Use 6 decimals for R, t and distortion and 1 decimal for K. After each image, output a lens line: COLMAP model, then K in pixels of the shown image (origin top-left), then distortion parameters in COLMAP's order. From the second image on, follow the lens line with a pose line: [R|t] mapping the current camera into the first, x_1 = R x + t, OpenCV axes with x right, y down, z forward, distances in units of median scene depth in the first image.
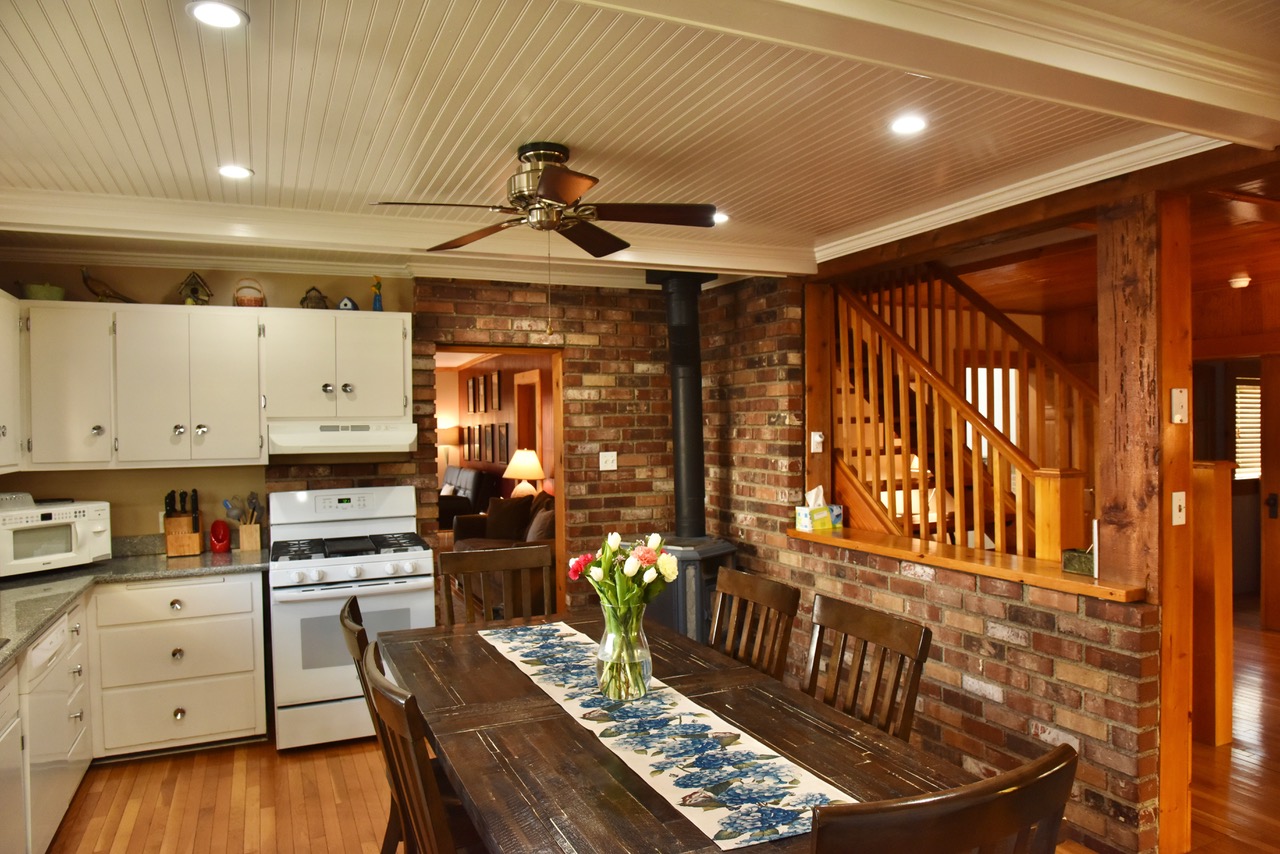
lens RADIAL K [[858.4, 0, 634.3], [0, 858.4, 427.0], [0, 0, 1]] dist [-0.032690, -0.015484]
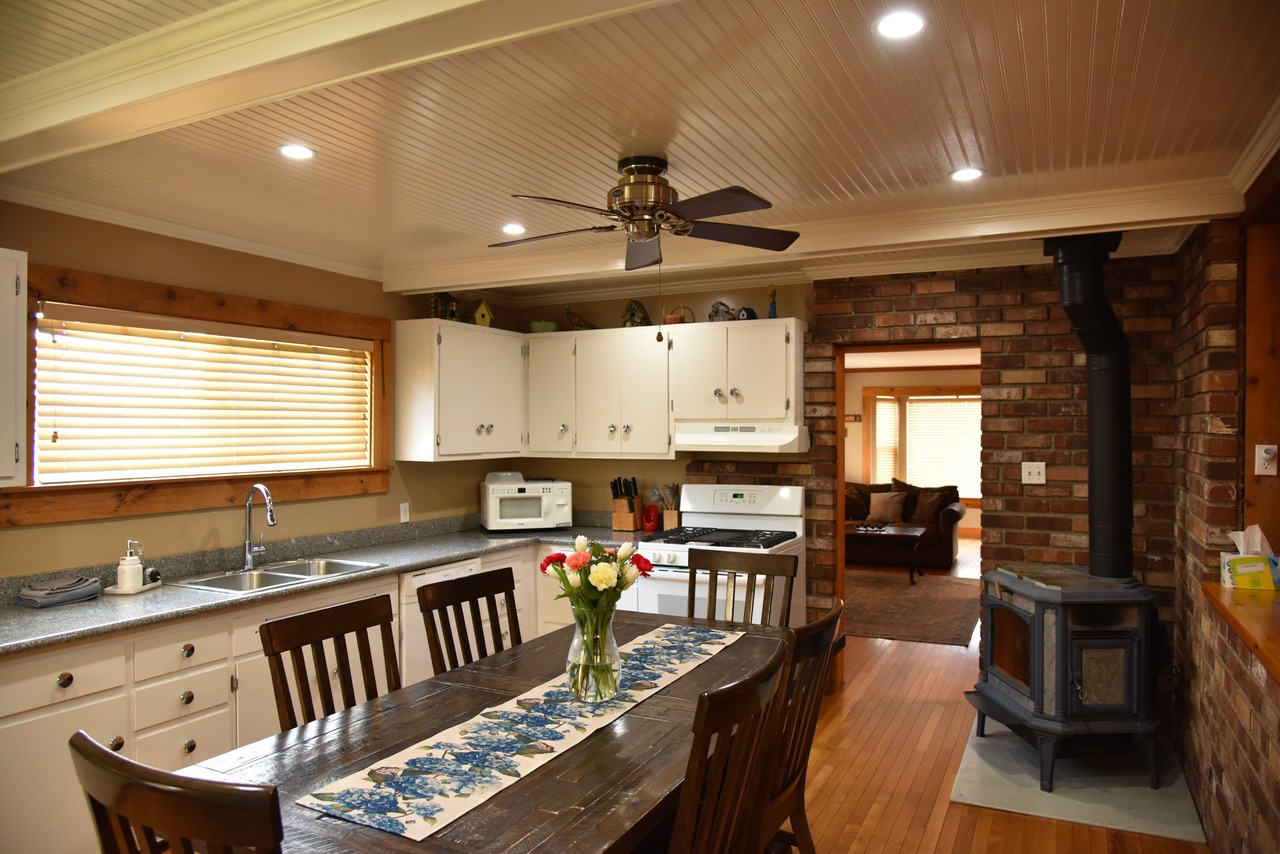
lens RADIAL K [[858.4, 0, 634.3], [0, 858.4, 427.0], [0, 0, 1]] dist [-0.032690, -0.015484]
pose [[0.632524, 0.012637, -0.774438, 0.414639], [-0.011122, 0.999912, 0.007233, -0.007670], [0.774461, 0.004038, 0.632609, 0.203638]]
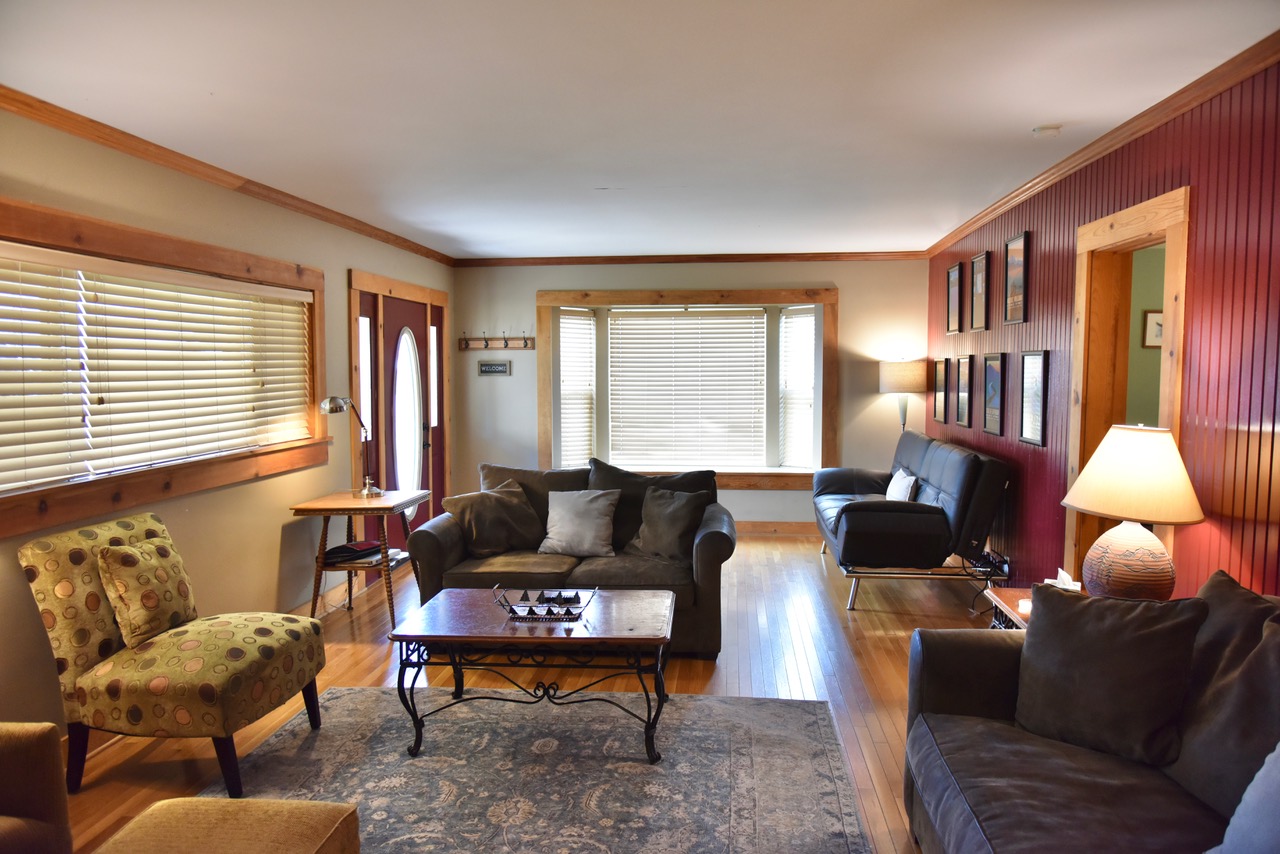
lens RADIAL K [[858.4, 0, 634.3], [0, 858.4, 427.0], [0, 0, 1]] dist [-0.032690, -0.015484]
pose [[0.868780, 0.043678, -0.493269, -0.308949], [-0.007907, 0.997199, 0.074374, 0.003630], [0.495136, -0.060715, 0.866692, 1.223811]]
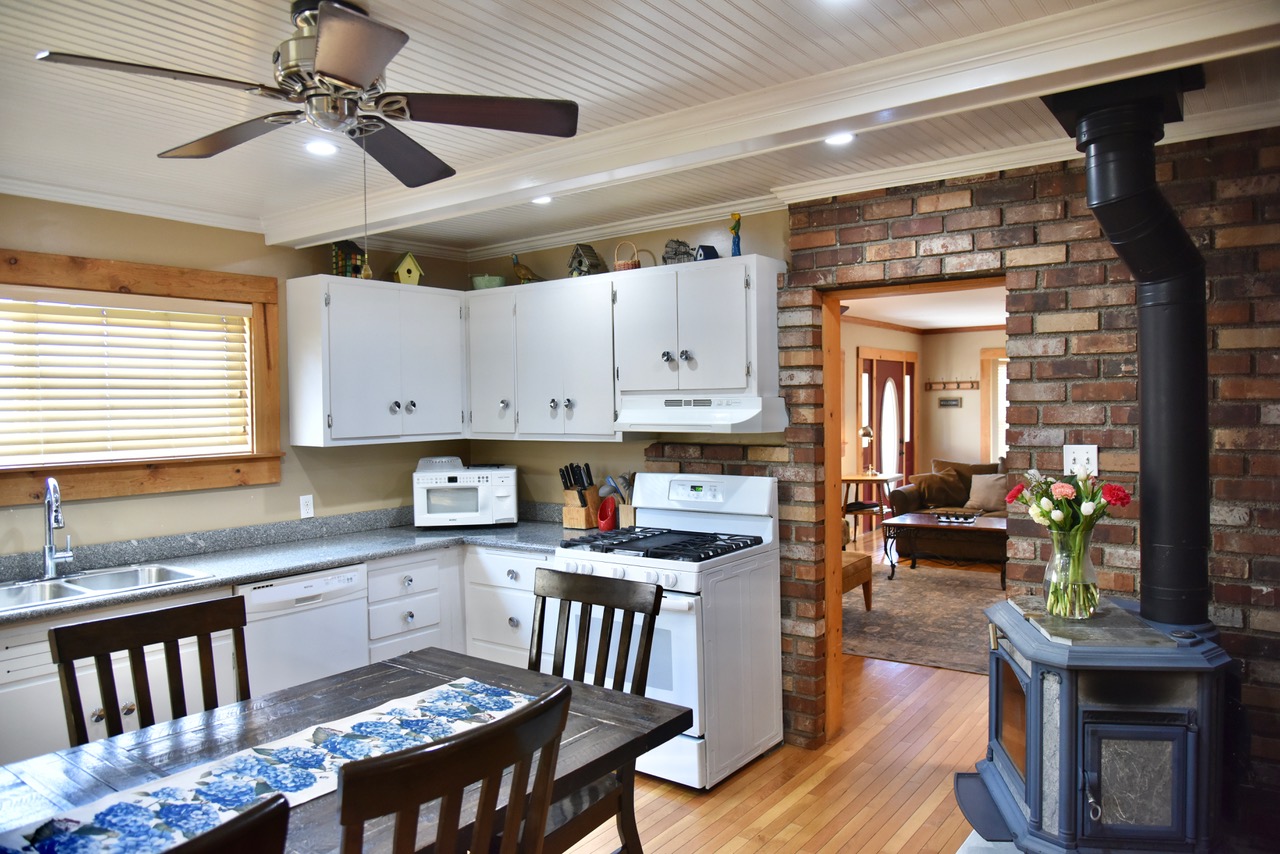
lens RADIAL K [[858.4, 0, 634.3], [0, 858.4, 427.0], [0, 0, 1]] dist [-0.032690, -0.015484]
pose [[0.484826, 0.029161, -0.874124, 0.368972], [0.003704, 0.999367, 0.035394, -0.004902], [0.874603, -0.020398, 0.484411, 0.525638]]
